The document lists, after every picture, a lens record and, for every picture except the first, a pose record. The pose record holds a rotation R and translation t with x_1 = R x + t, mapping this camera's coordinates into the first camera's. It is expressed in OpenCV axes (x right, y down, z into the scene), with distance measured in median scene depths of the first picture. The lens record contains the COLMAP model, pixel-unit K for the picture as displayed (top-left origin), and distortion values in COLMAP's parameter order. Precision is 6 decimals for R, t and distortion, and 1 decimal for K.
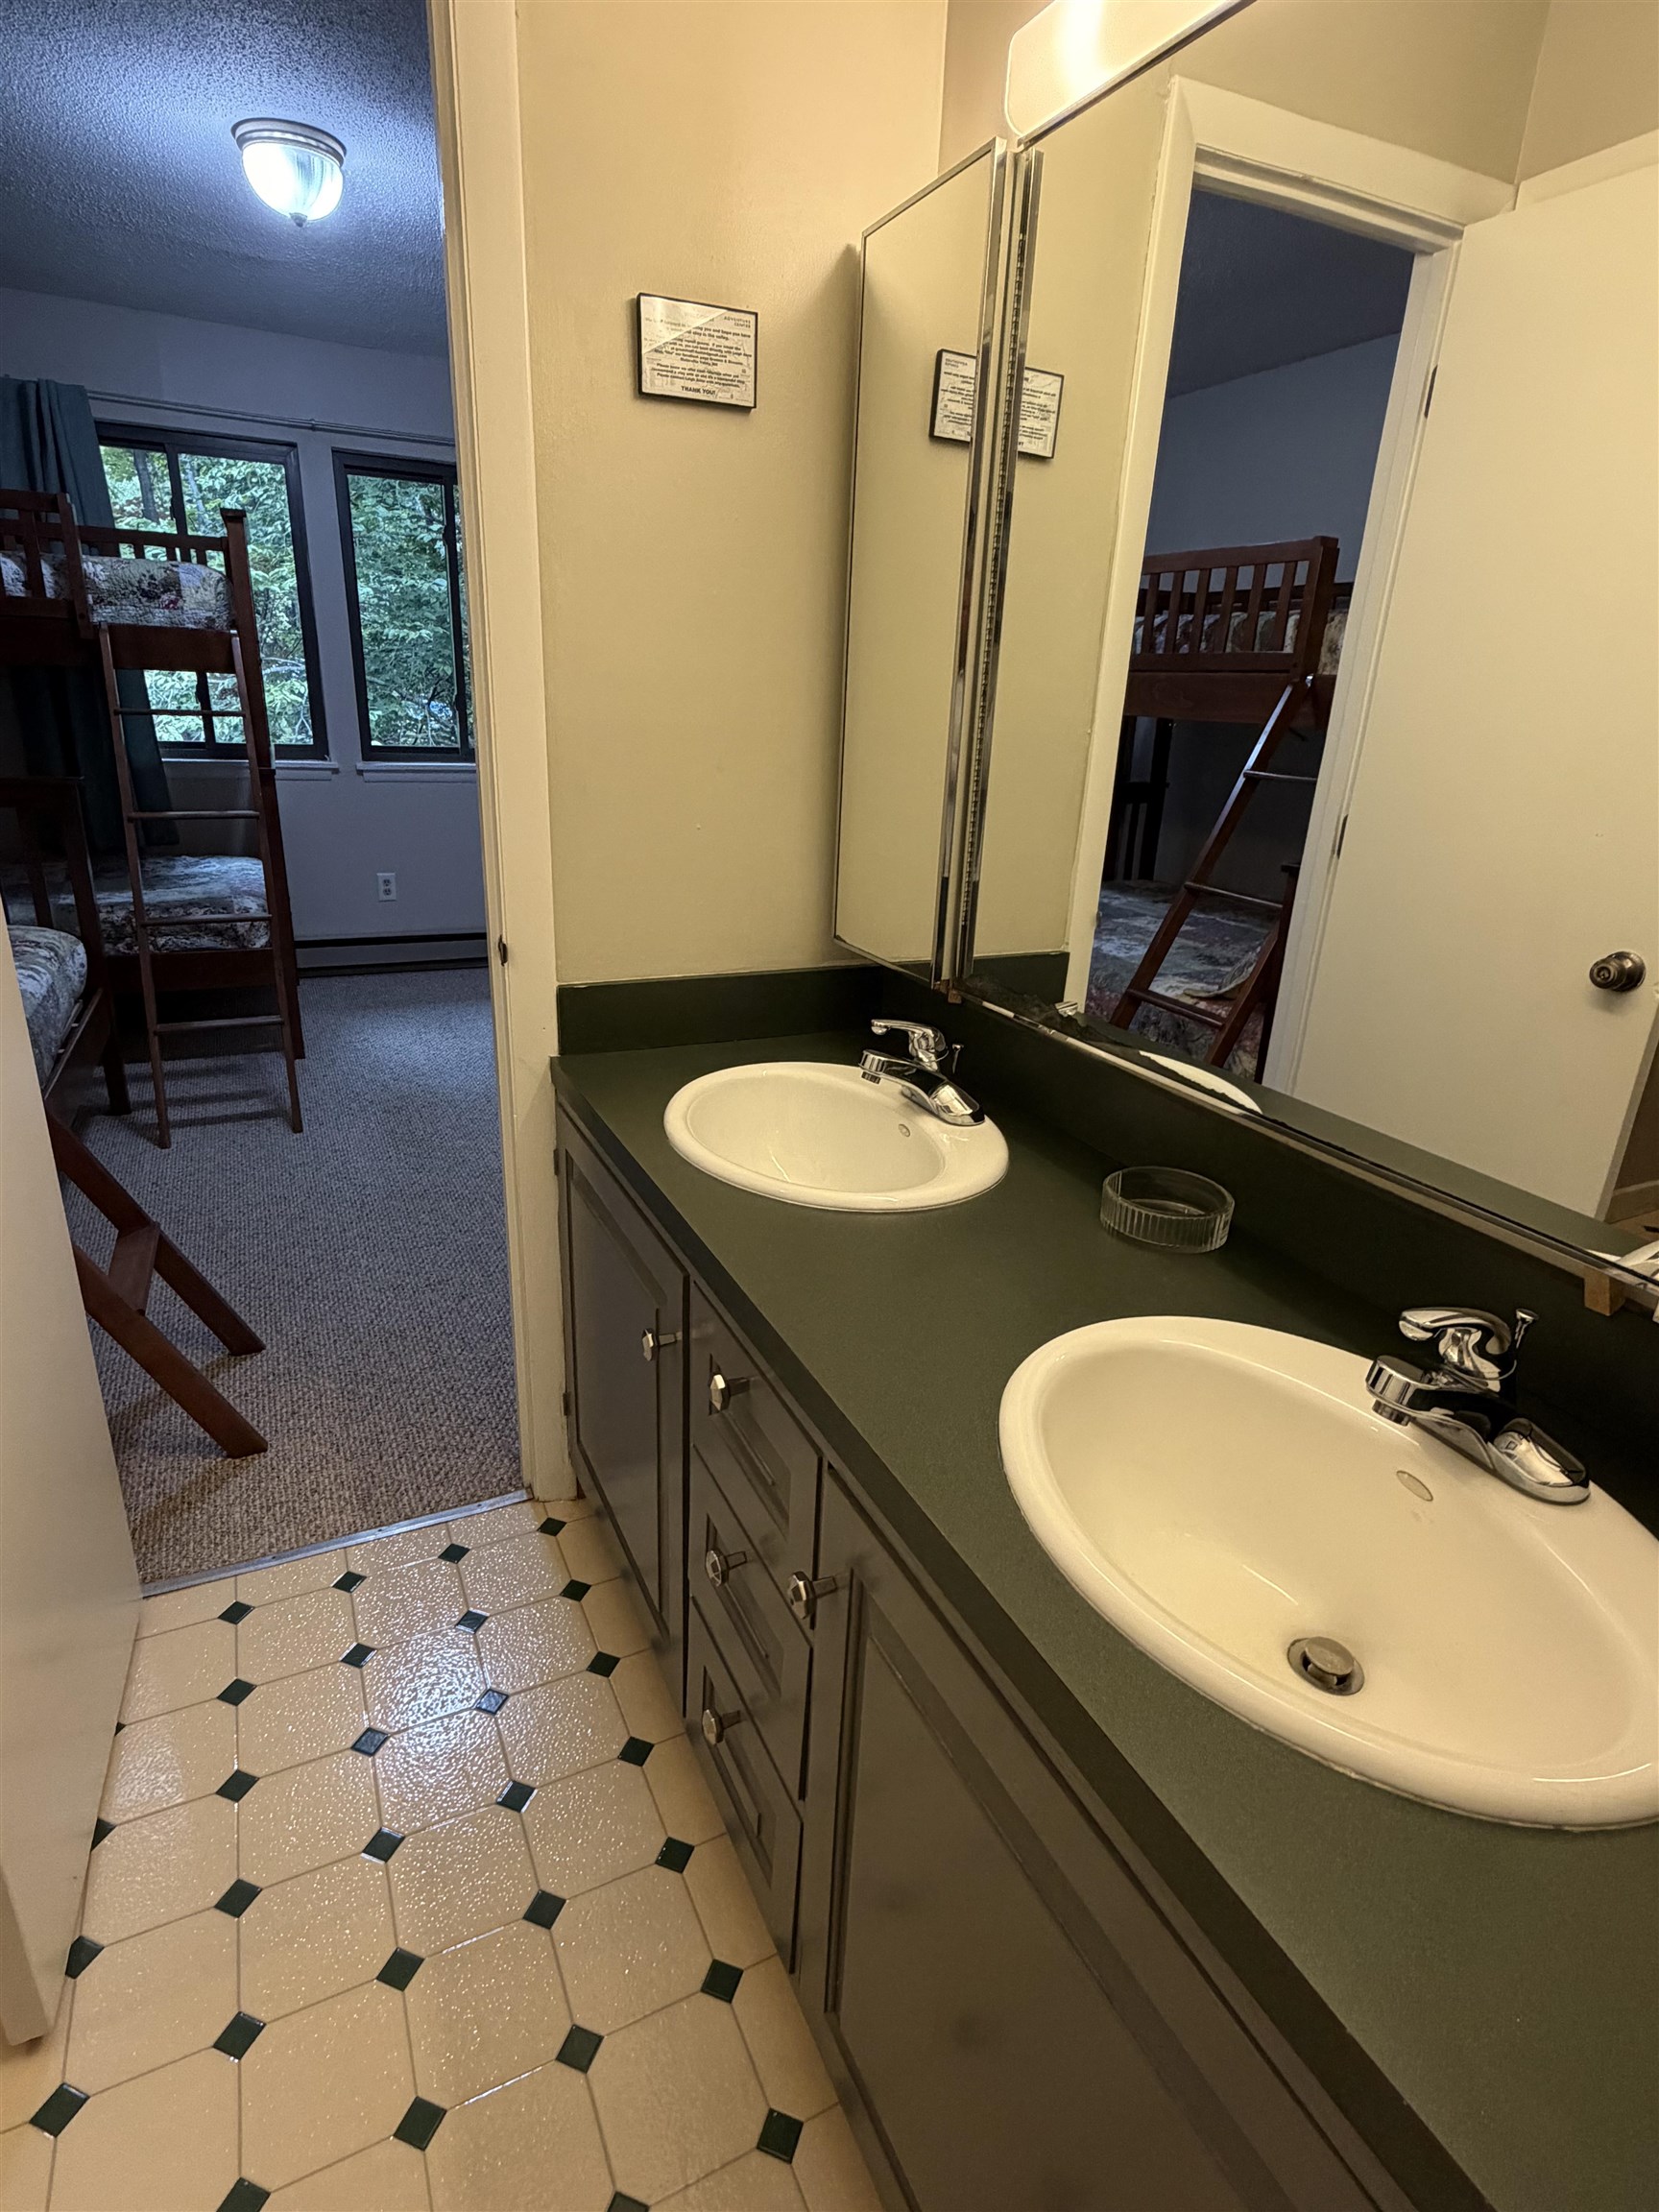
lens RADIAL K [[1158.0, 0, 846.5], [0, 1158.0, 1116.0], [0, 0, 1]] dist [-0.005313, 0.001211]
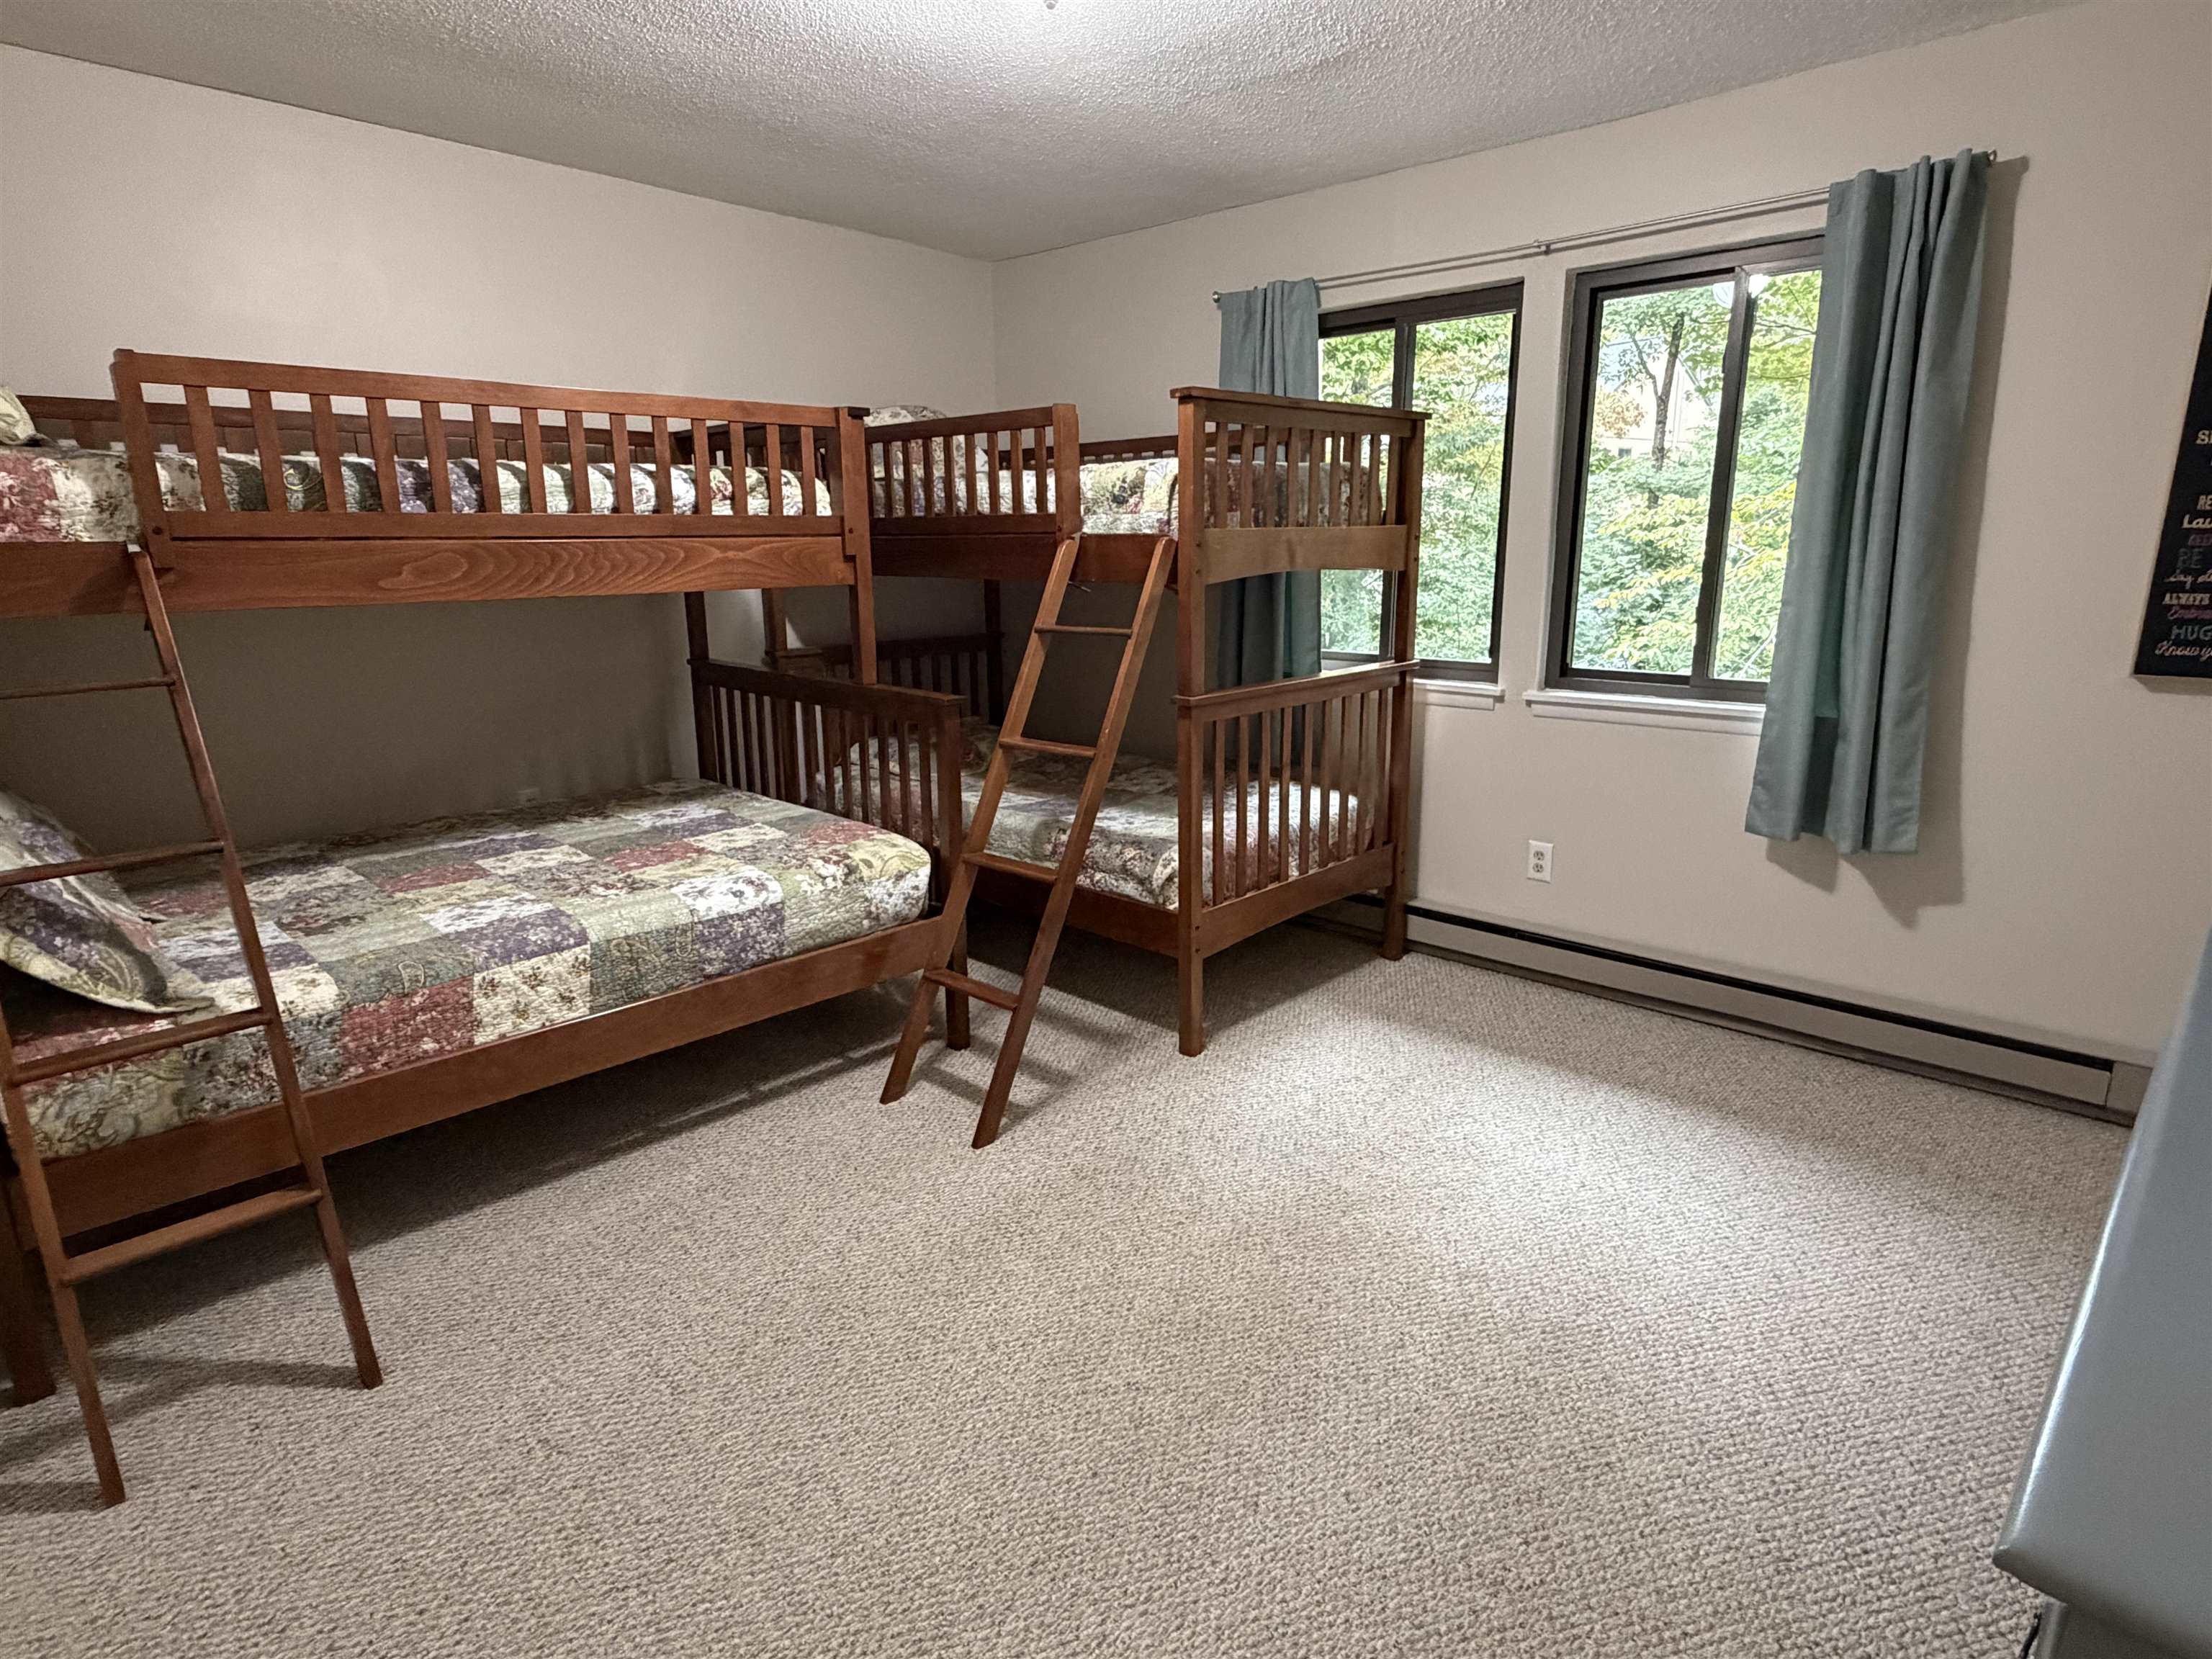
lens RADIAL K [[1158.0, 0, 1124.0], [0, 1158.0, 823.9], [0, 0, 1]] dist [-0.005313, 0.001211]
pose [[0.321700, 0.171630, -0.931156, 0.211775], [-0.302395, 0.950555, 0.070733, -0.238472], [0.897255, 0.258822, 0.357694, 0.638123]]
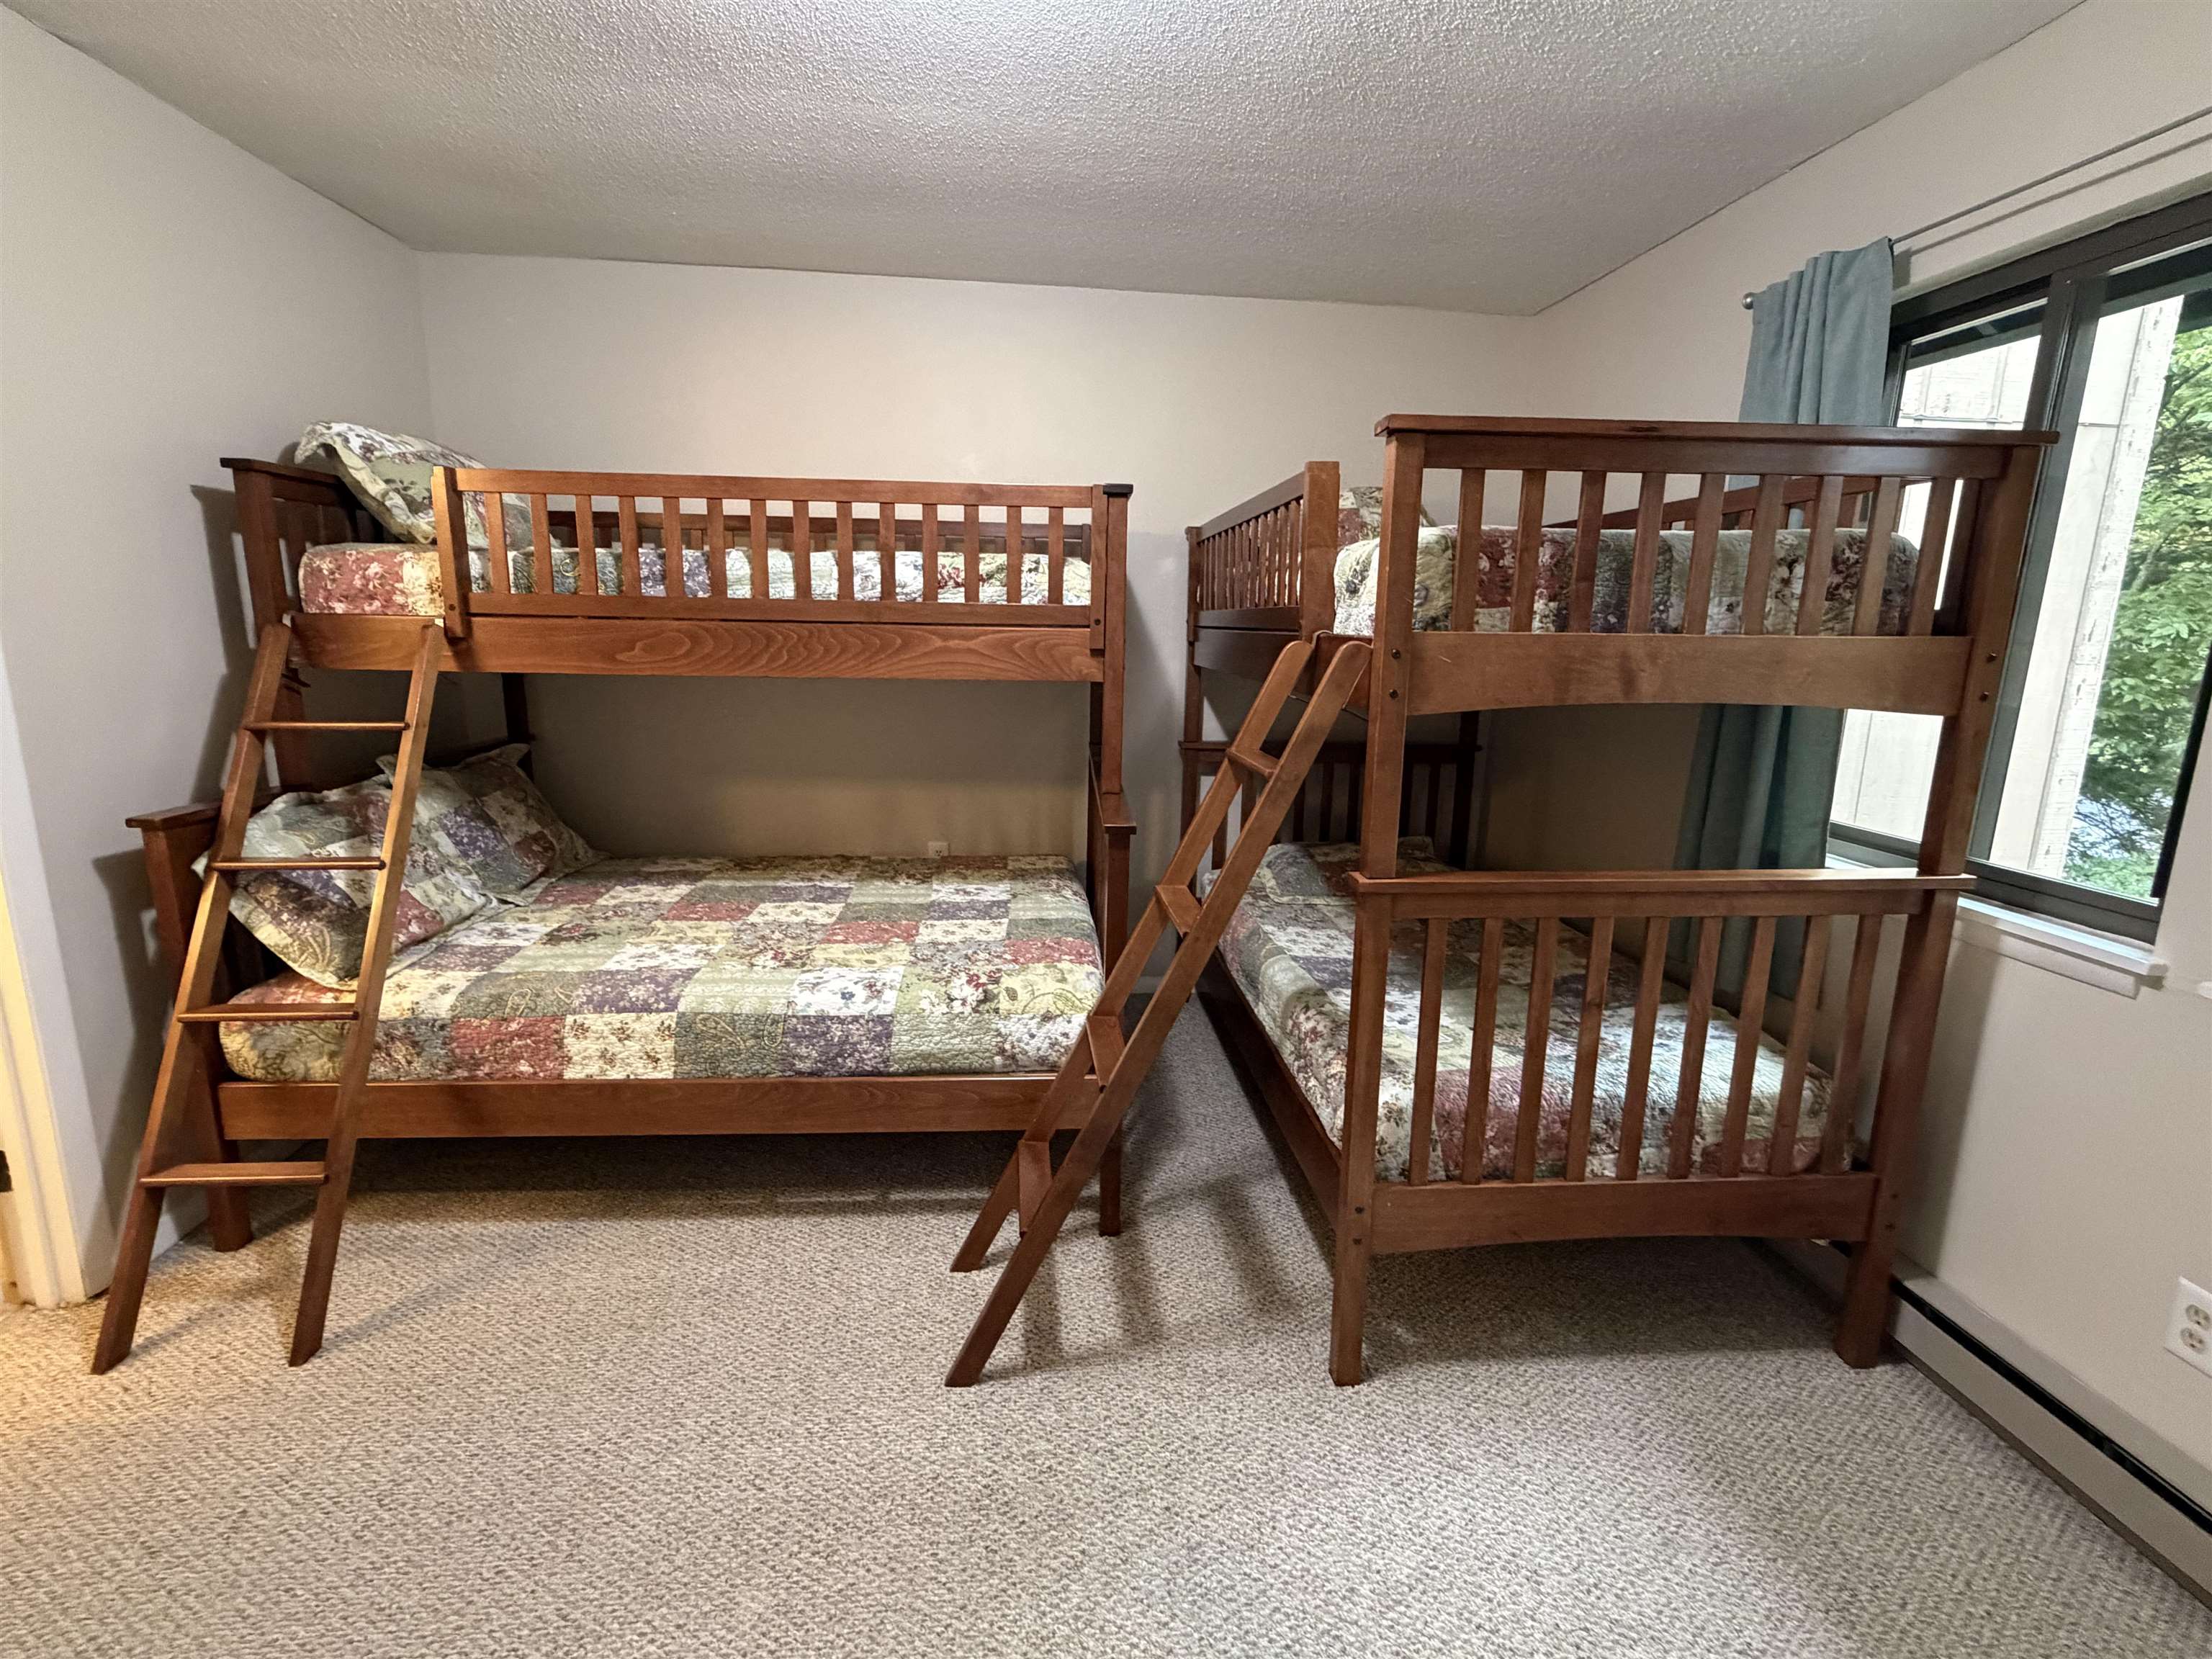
lens RADIAL K [[1025.2, 0, 1090.1], [0, 1025.2, 831.0], [0, 0, 1]] dist [-0.001443, 0.001013]
pose [[-0.381632, 0.124255, -0.915924, -0.016614], [-0.356709, 0.894361, 0.269957, -0.363285], [0.852711, 0.429743, -0.296994, 0.923515]]
